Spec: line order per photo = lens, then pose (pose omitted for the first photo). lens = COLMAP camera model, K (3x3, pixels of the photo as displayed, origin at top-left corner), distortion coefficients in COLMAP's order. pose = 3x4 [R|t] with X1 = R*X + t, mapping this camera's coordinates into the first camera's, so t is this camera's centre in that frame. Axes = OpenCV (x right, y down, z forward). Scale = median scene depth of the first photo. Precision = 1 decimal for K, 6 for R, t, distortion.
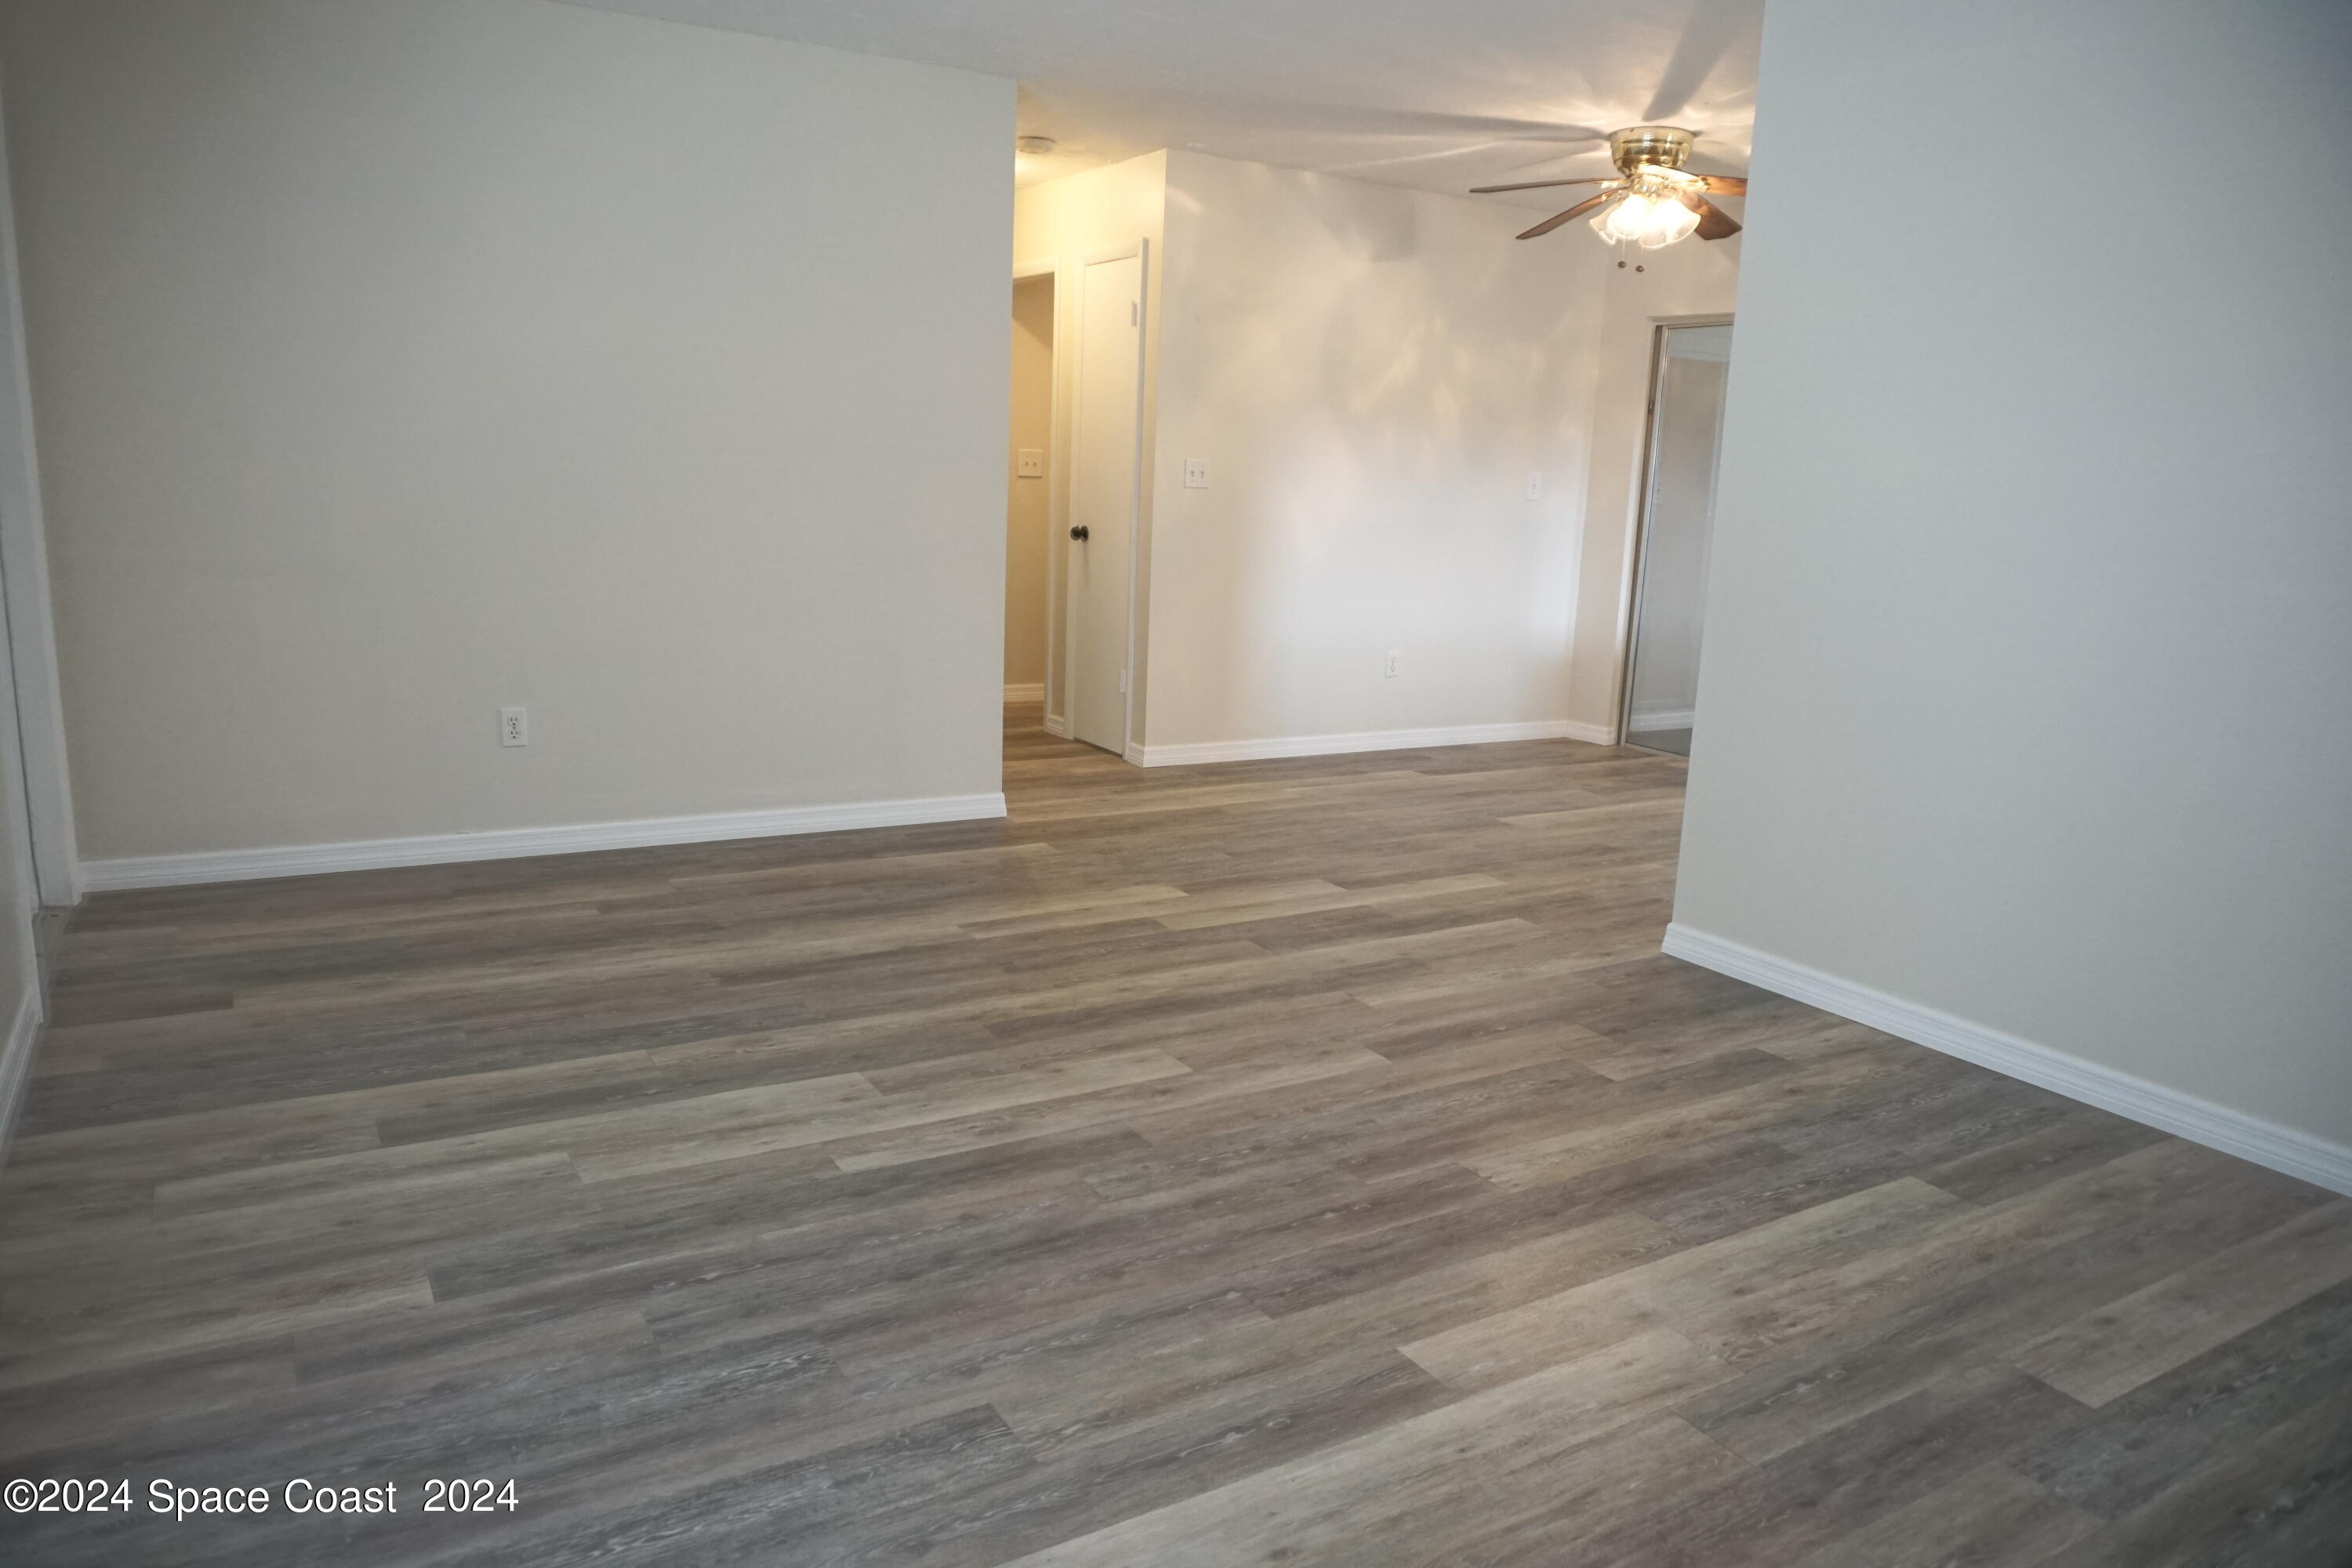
lens RADIAL K [[1557.8, 0, 1170.9], [0, 1557.8, 781.5], [0, 0, 1]] dist [-0.065570, 0.050932]
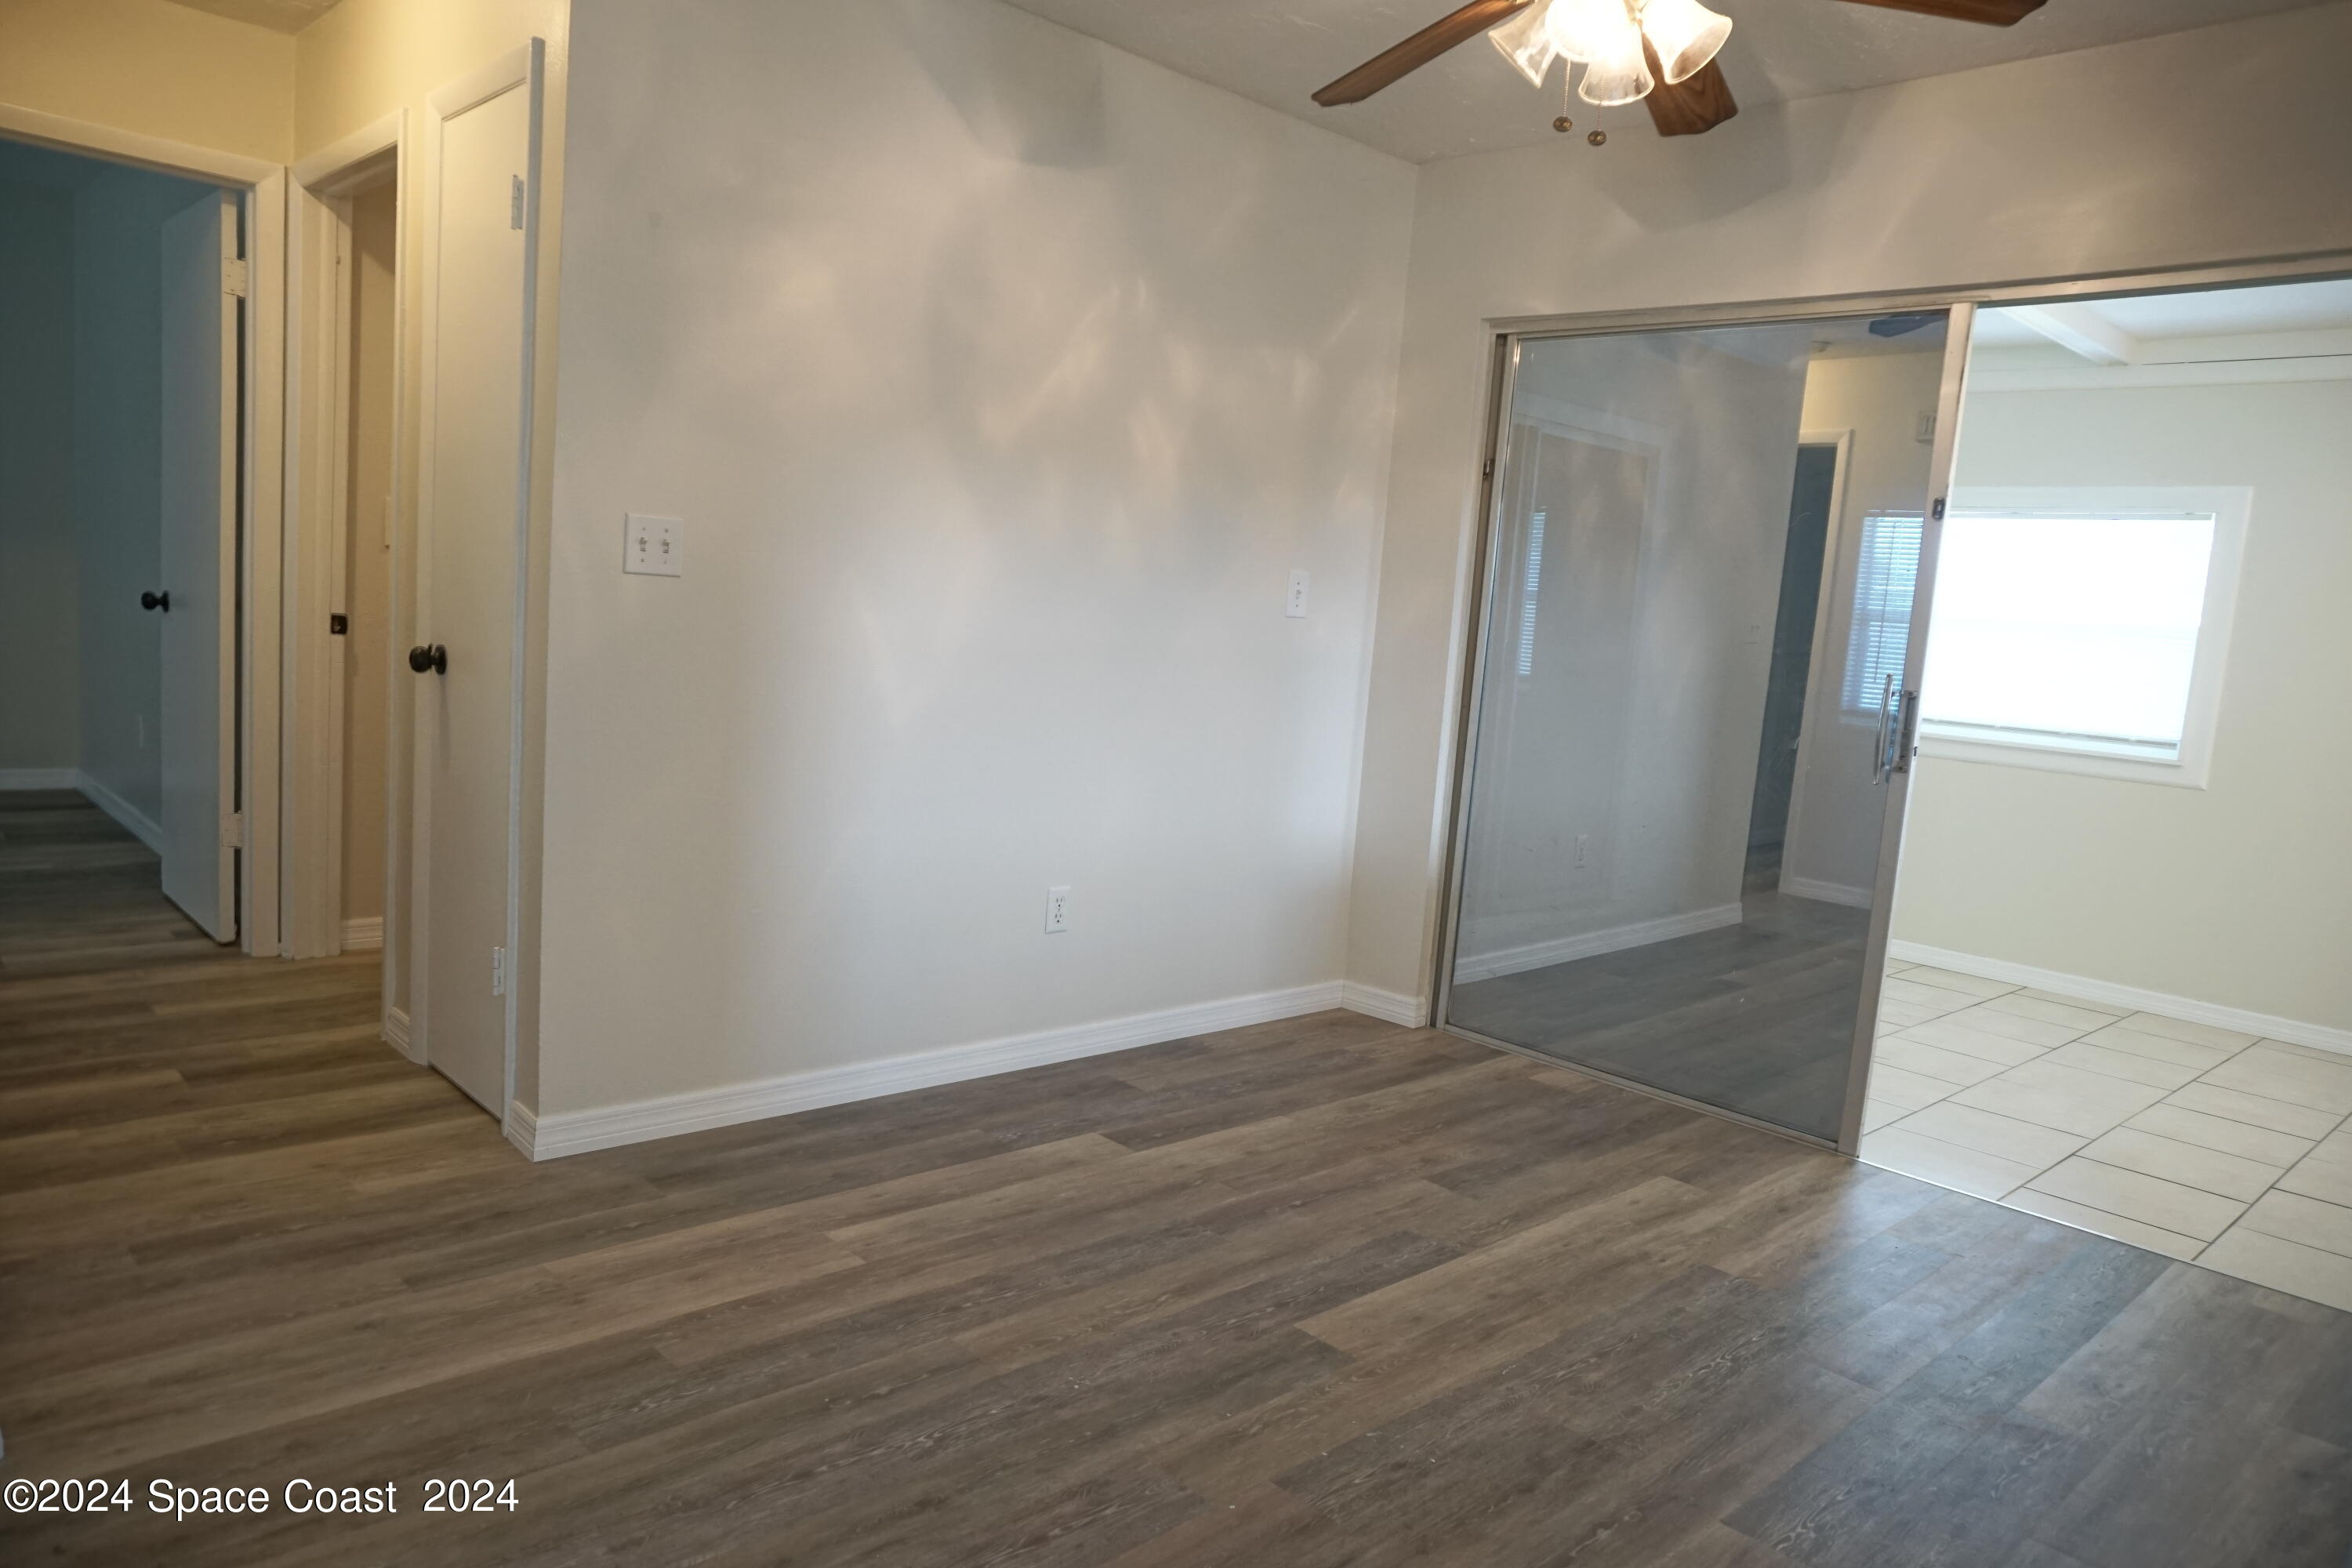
lens RADIAL K [[1558.6, 0, 1168.9], [0, 1558.6, 774.6], [0, 0, 1]] dist [-0.060606, 0.038873]
pose [[0.975328, 0.009025, 0.220575, 0.123495], [0.006571, 0.997534, -0.069870, -0.172983], [-0.220662, 0.069595, 0.972864, 0.941807]]
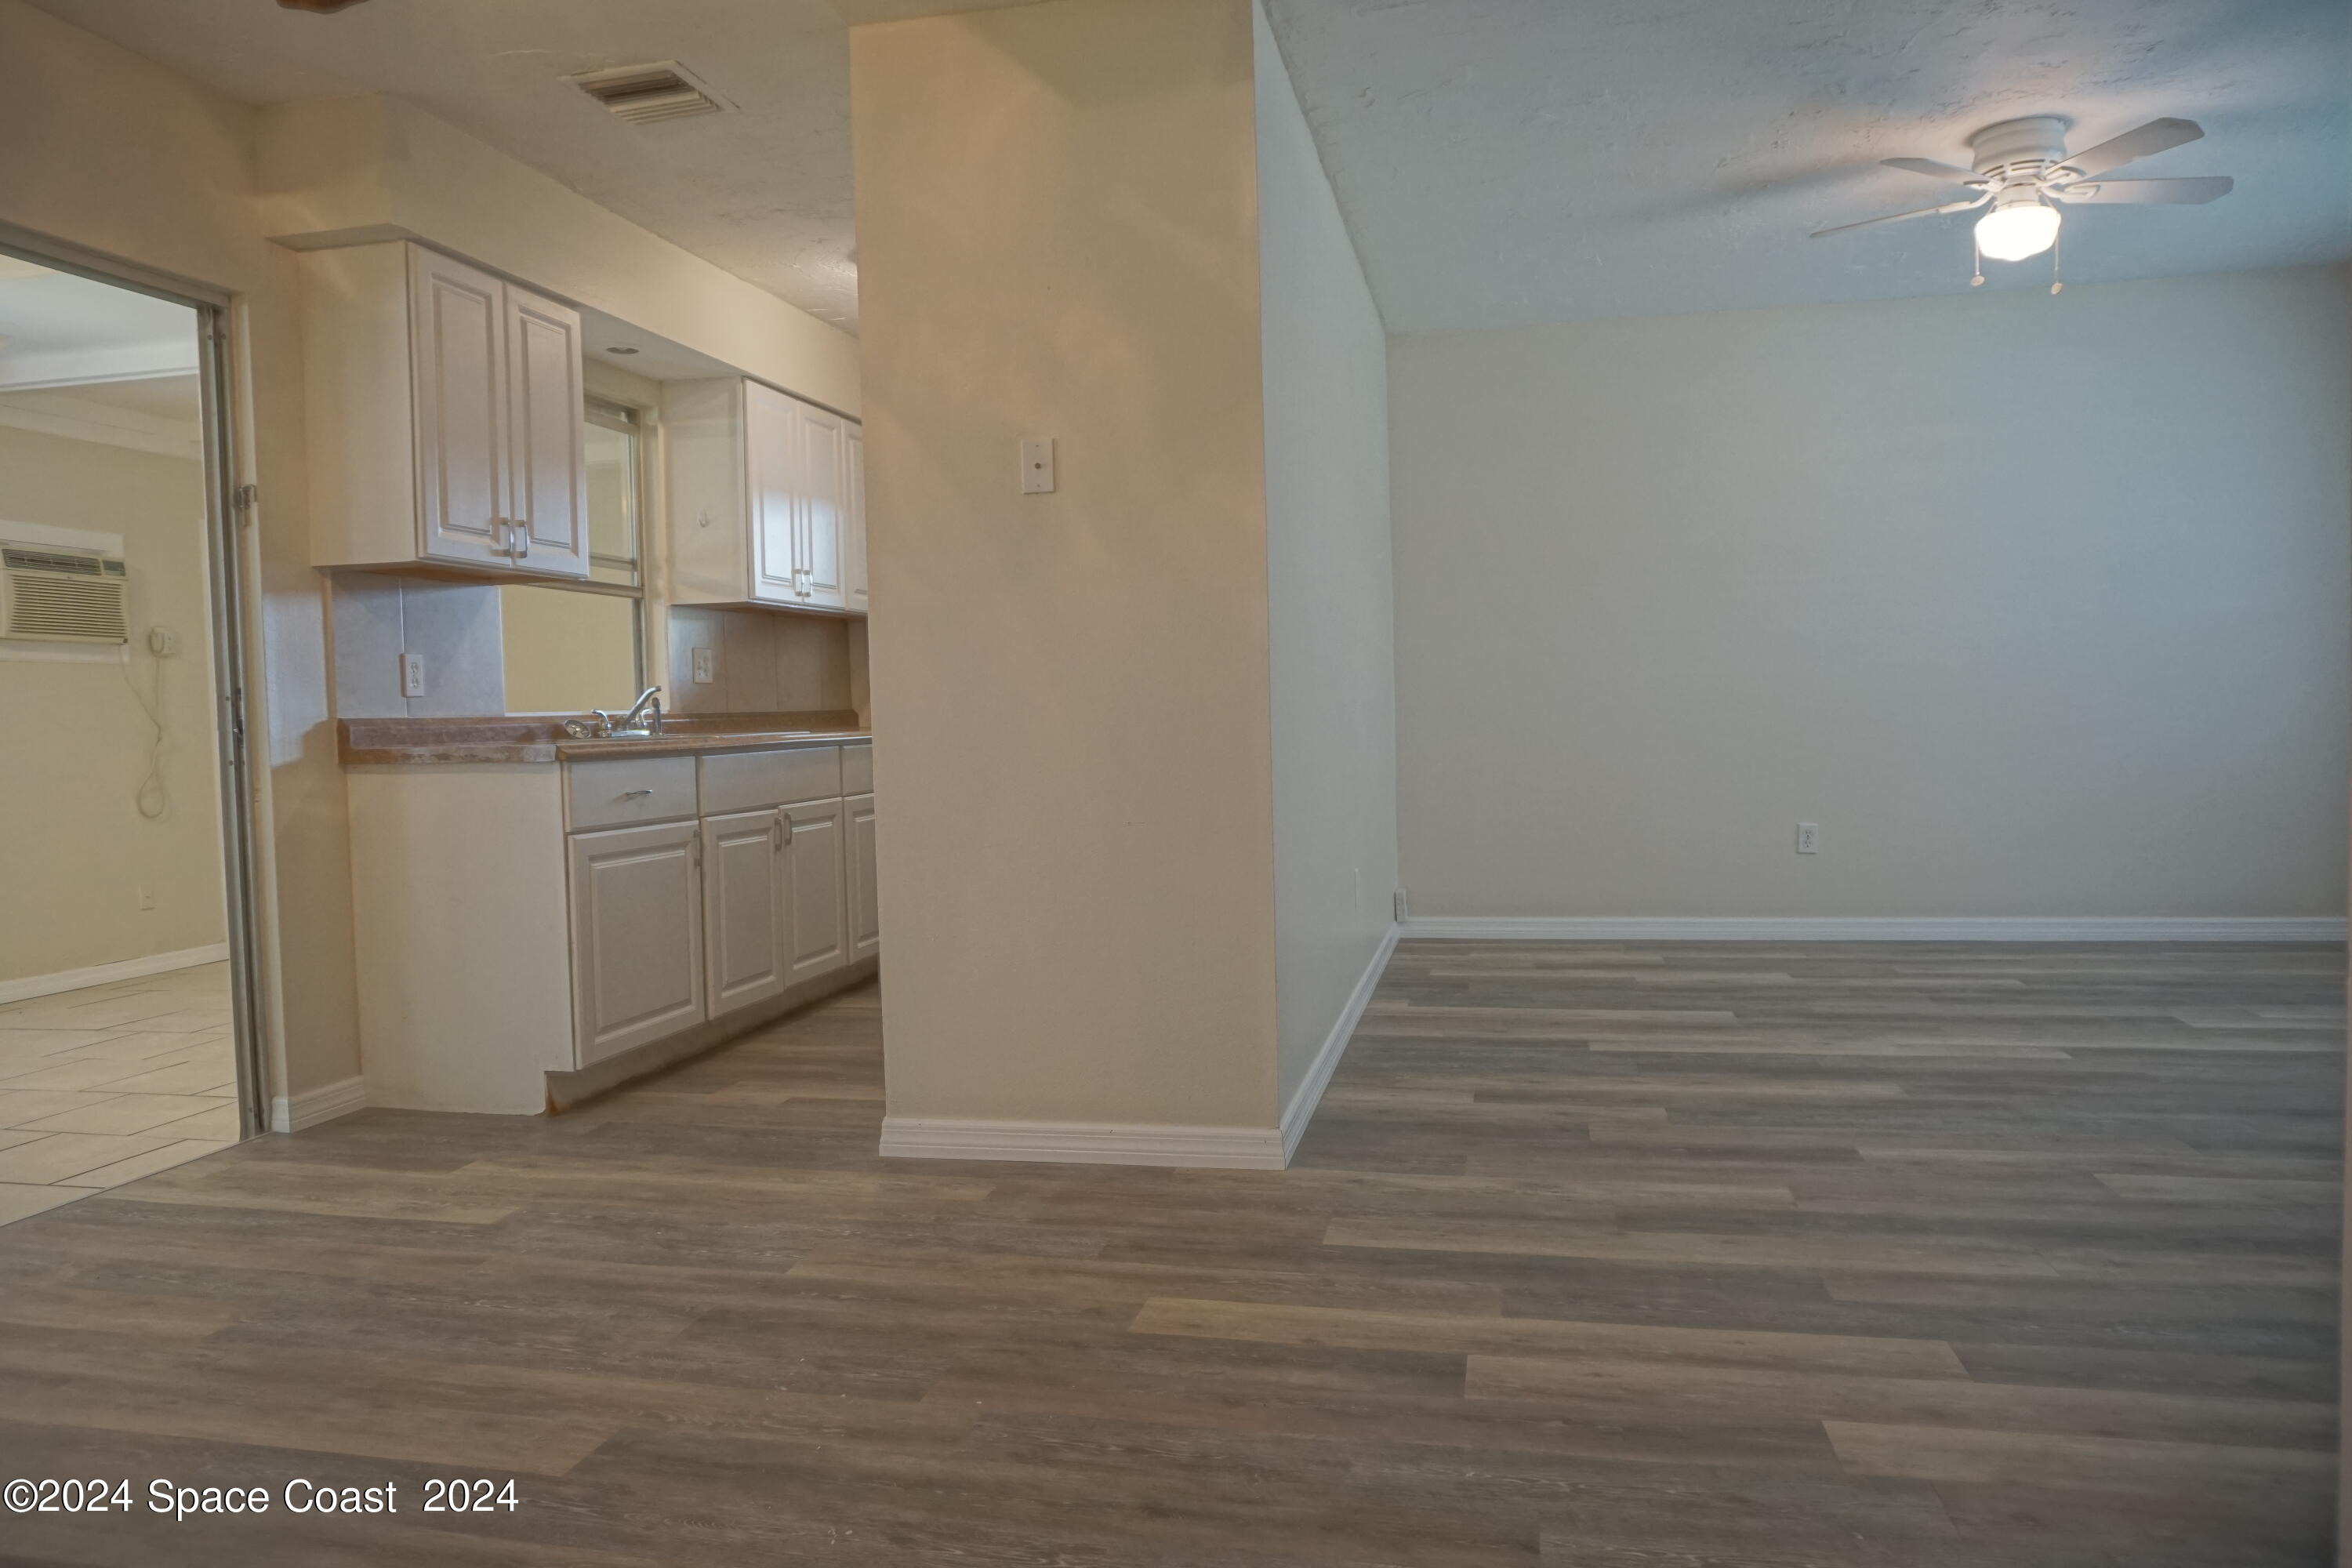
lens RADIAL K [[1557.8, 0, 1170.9], [0, 1557.8, 781.5], [0, 0, 1]] dist [-0.065570, 0.050932]
pose [[-0.725587, -0.055320, 0.685903, -0.193628], [0.130809, 0.967500, 0.216408, -0.304252], [-0.675583, 0.246745, -0.694769, 1.853007]]
